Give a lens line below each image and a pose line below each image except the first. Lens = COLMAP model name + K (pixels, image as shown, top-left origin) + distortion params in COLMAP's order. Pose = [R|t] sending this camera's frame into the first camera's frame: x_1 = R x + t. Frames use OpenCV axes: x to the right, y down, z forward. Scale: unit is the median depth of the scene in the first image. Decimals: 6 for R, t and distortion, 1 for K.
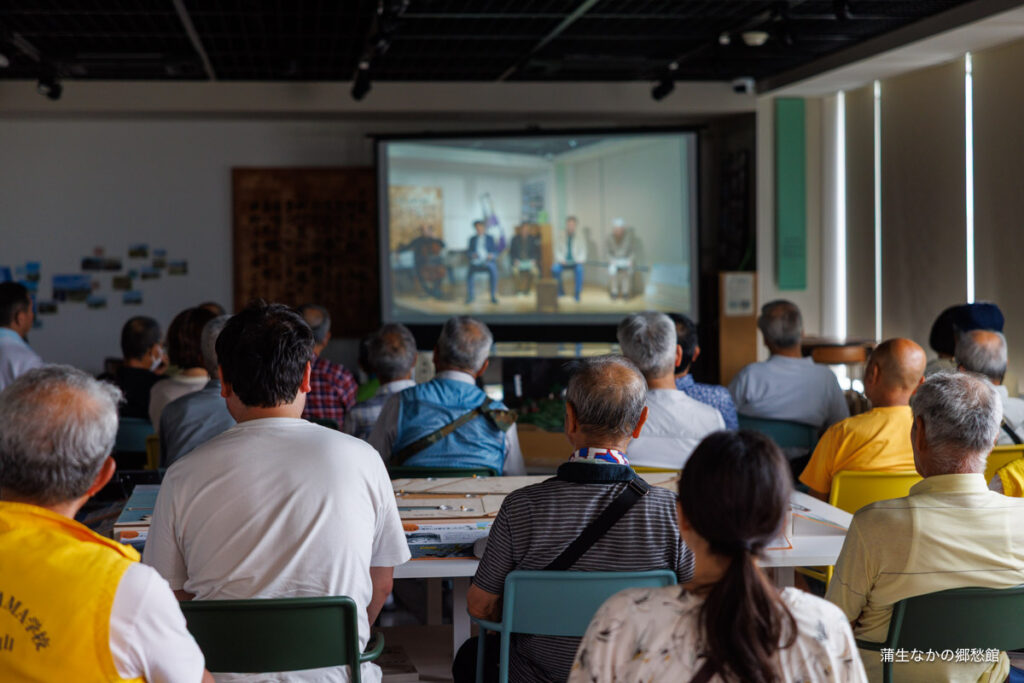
lens RADIAL K [[1985.0, 0, 510.8], [0, 1985.0, 342.7], [0, 0, 1]] dist [0.037349, 0.000000]
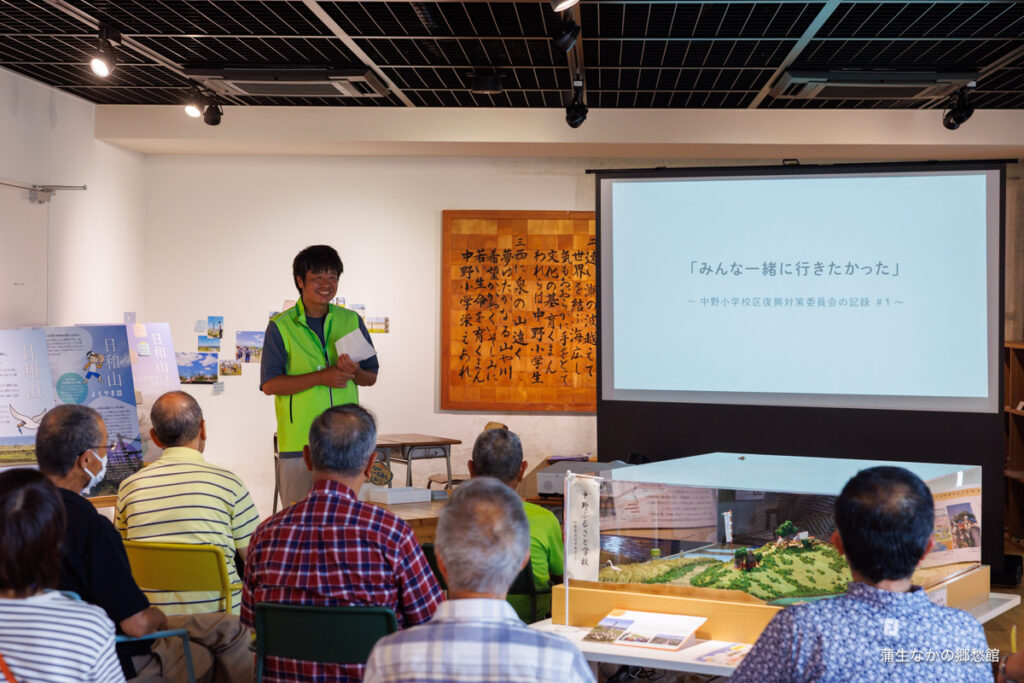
lens RADIAL K [[1897.3, 0, 511.7], [0, 1897.3, 340.8], [0, 0, 1]] dist [0.064157, 0.000000]
pose [[0.987744, 0.021081, -0.154653, 0.019894], [-0.023975, 0.999570, -0.016871, -0.020828], [0.154231, 0.020372, 0.987825, 0.219742]]
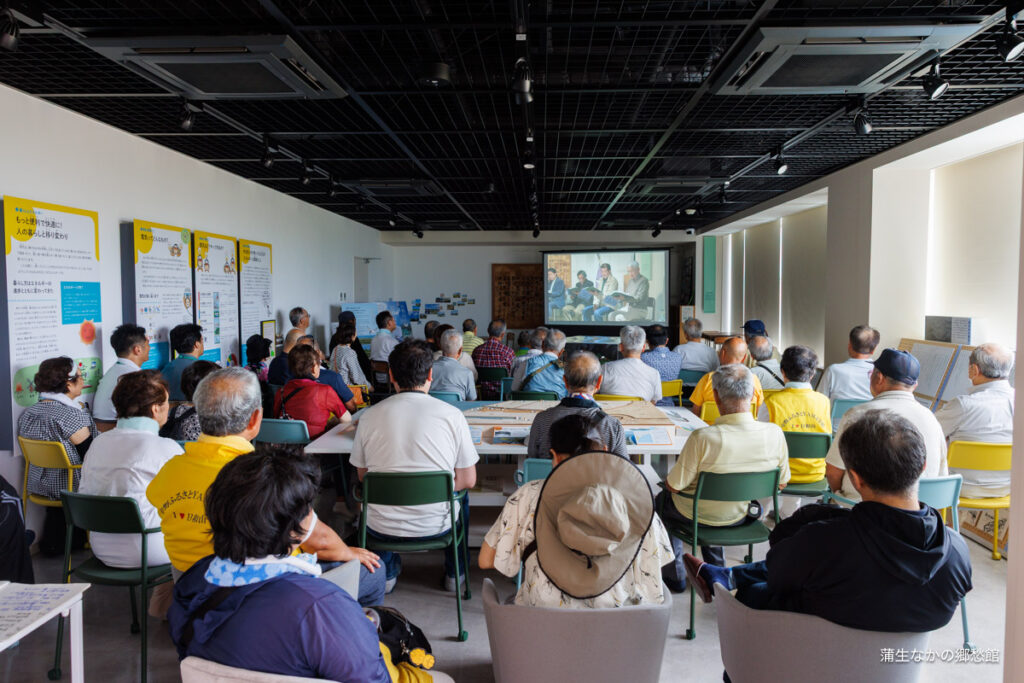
lens RADIAL K [[708.6, 0, 509.6], [0, 708.6, 337.3], [0, 0, 1]] dist [-0.010610, -0.000858]
pose [[0.987782, 0.017015, -0.154913, 0.033696], [-0.014206, 0.999714, 0.019225, -0.010246], [0.155196, -0.016789, 0.987741, 0.085143]]
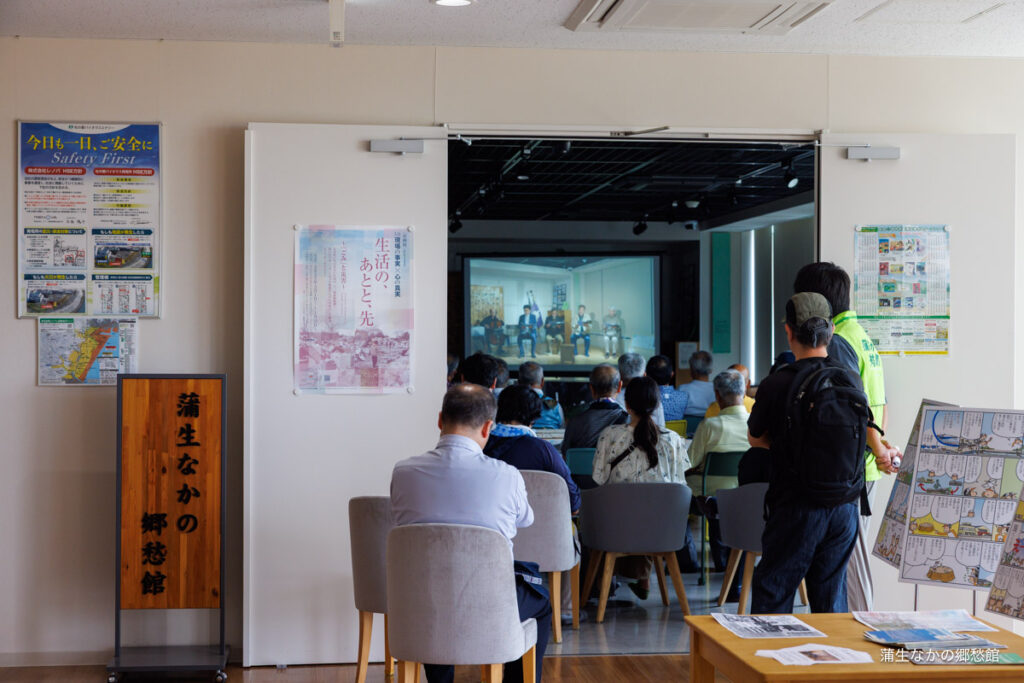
lens RADIAL K [[1787.6, 0, 512.6], [0, 1787.6, 338.4], [0, 0, 1]] dist [0.235626, 0.000000]
pose [[0.999922, 0.012063, -0.003127, -0.021689], [-0.012175, 0.999174, -0.038761, 0.020457], [0.002657, 0.038796, 0.999244, -0.452476]]
